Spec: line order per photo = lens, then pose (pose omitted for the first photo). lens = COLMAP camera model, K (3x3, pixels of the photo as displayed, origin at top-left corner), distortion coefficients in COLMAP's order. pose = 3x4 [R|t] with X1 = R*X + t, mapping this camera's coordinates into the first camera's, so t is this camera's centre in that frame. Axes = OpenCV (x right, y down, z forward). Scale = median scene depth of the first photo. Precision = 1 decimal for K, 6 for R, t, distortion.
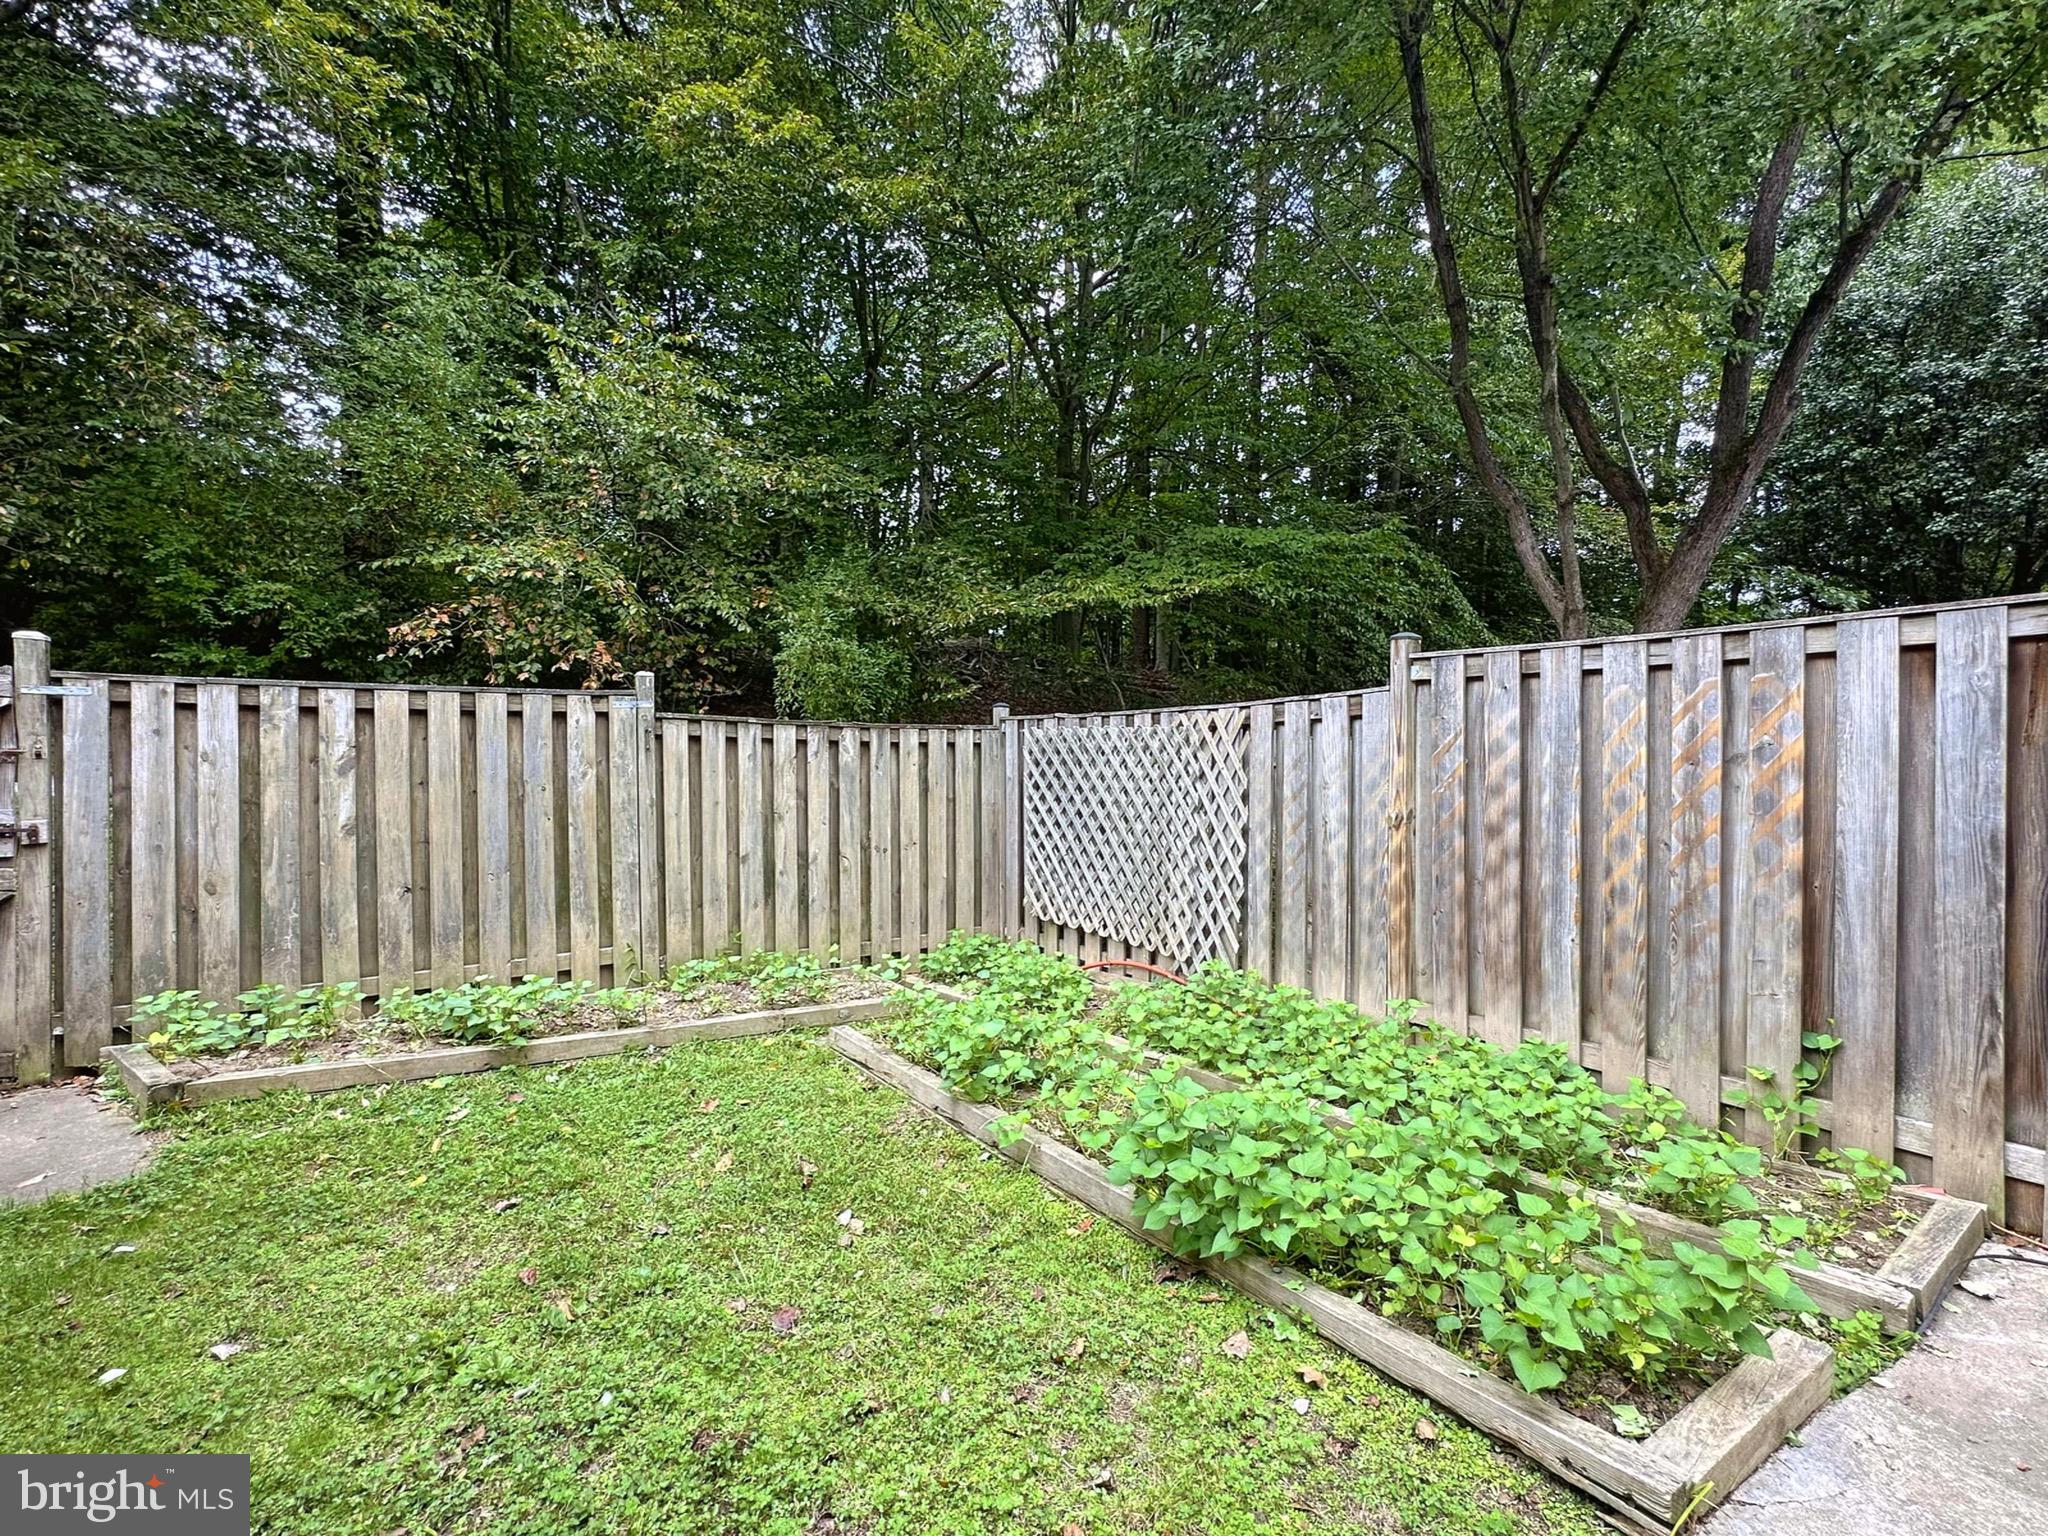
lens RADIAL K [[820.0, 0, 1023.0], [0, 820.0, 765.5], [0, 0, 1]] dist [-0.004330, 0.000161]
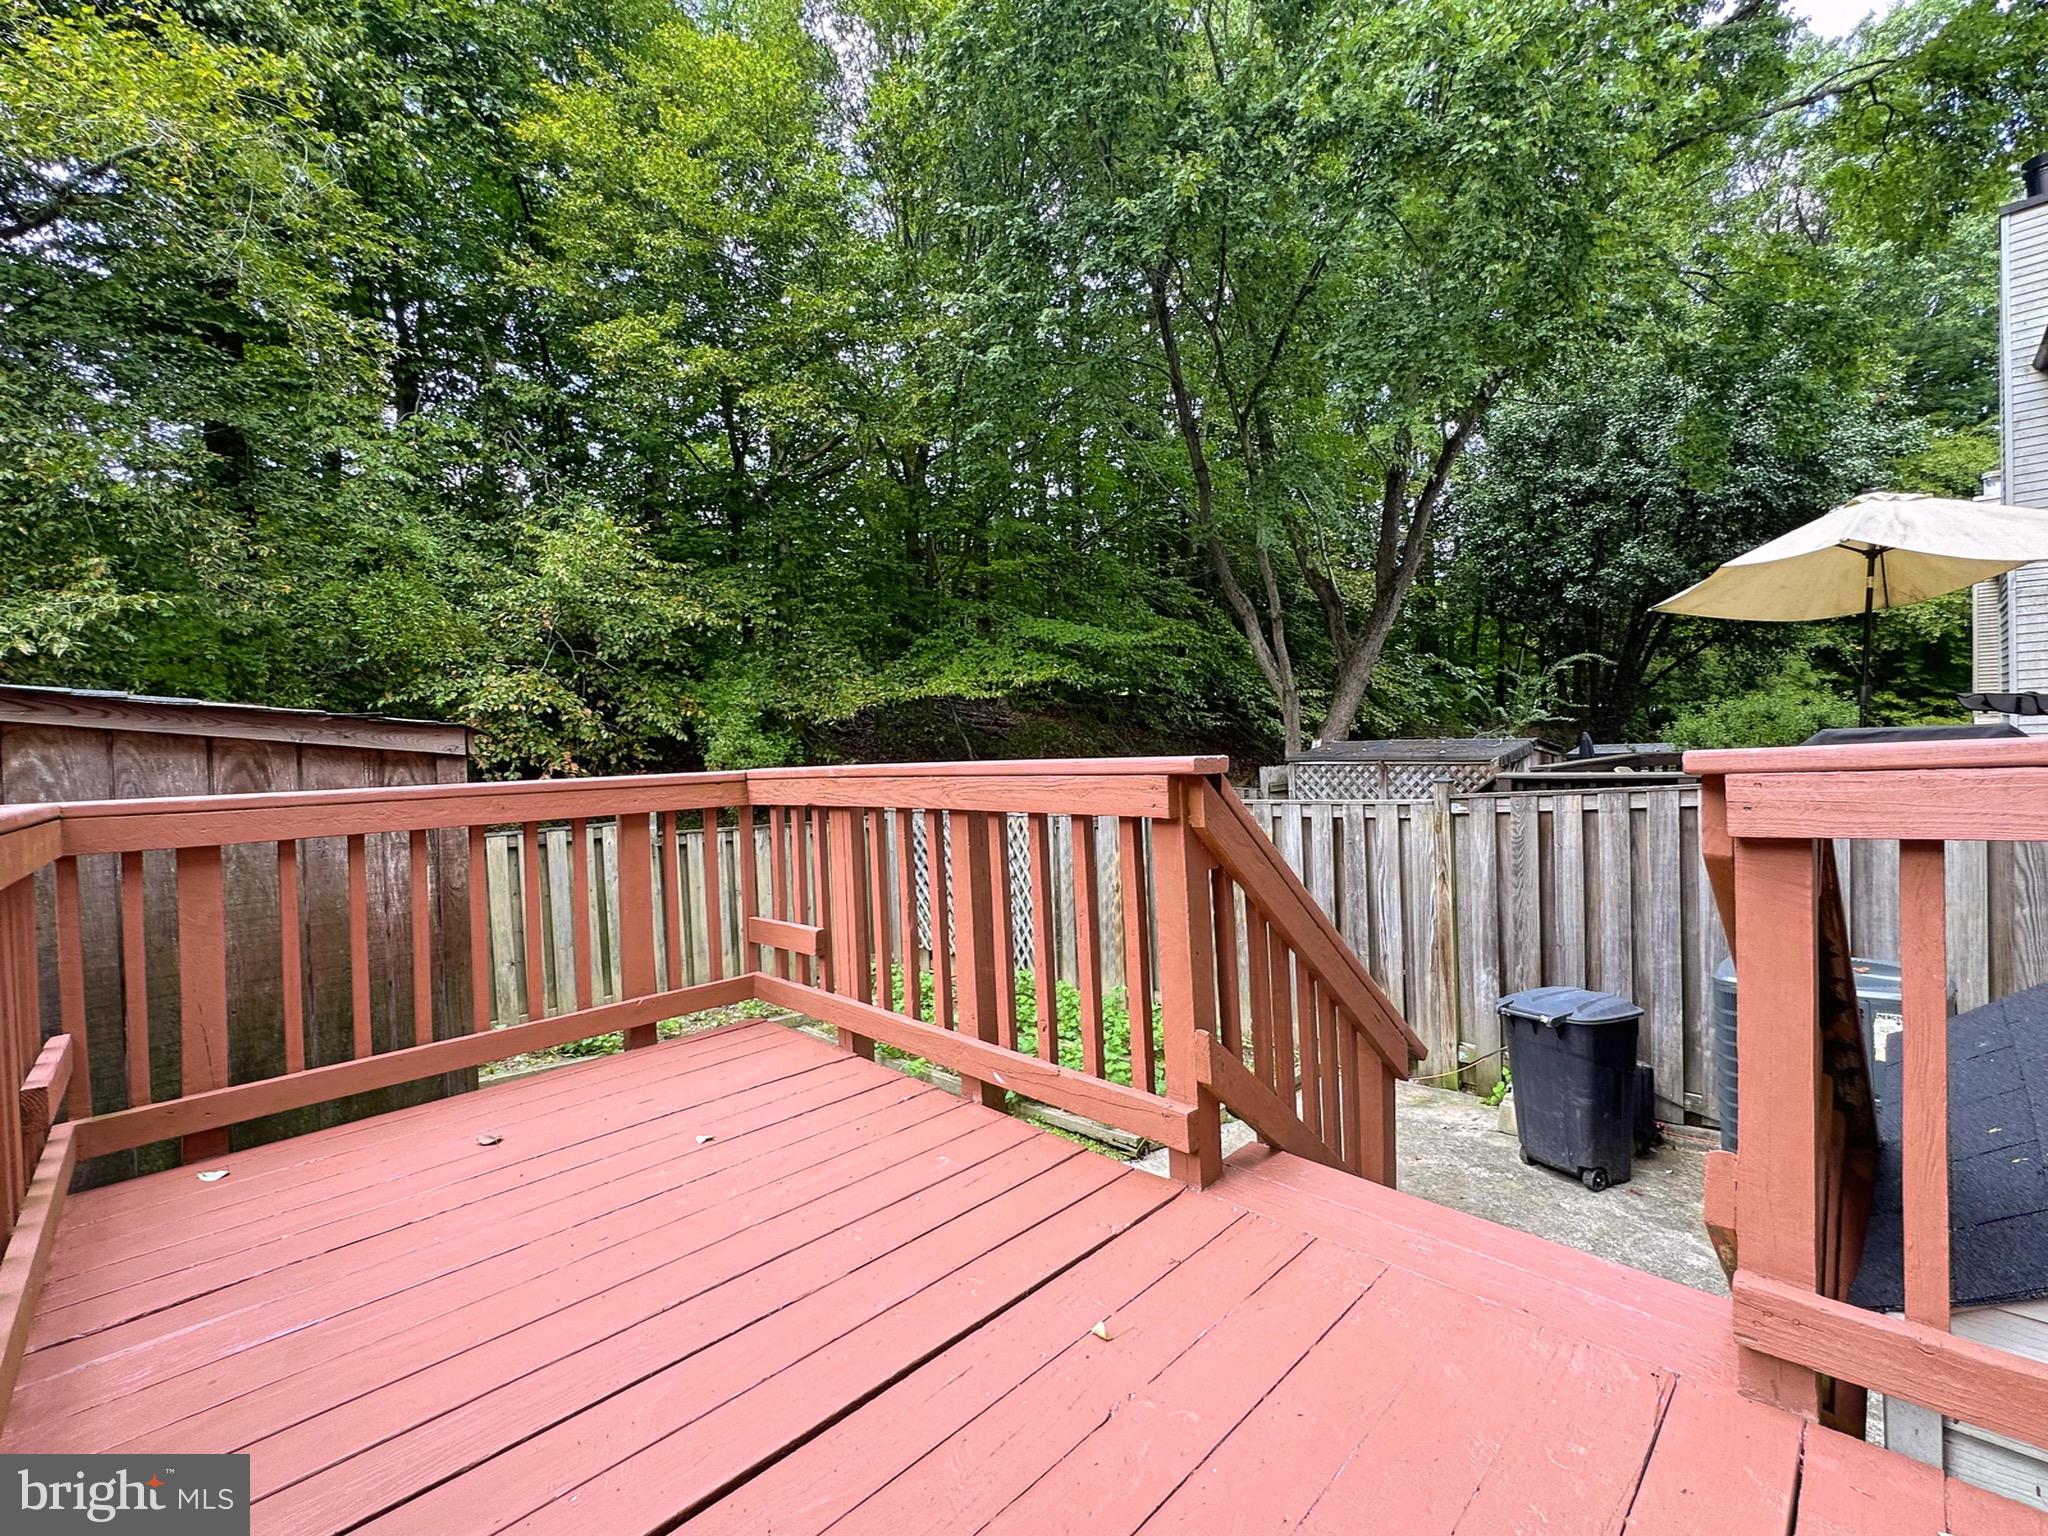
lens RADIAL K [[820.0, 0, 1023.0], [0, 820.0, 765.5], [0, 0, 1]] dist [-0.004330, 0.000161]
pose [[0.983185, -0.029891, 0.180151, -0.035182], [0.028470, 0.999540, 0.010467, -0.114598], [-0.180381, -0.005162, 0.983583, -0.377754]]
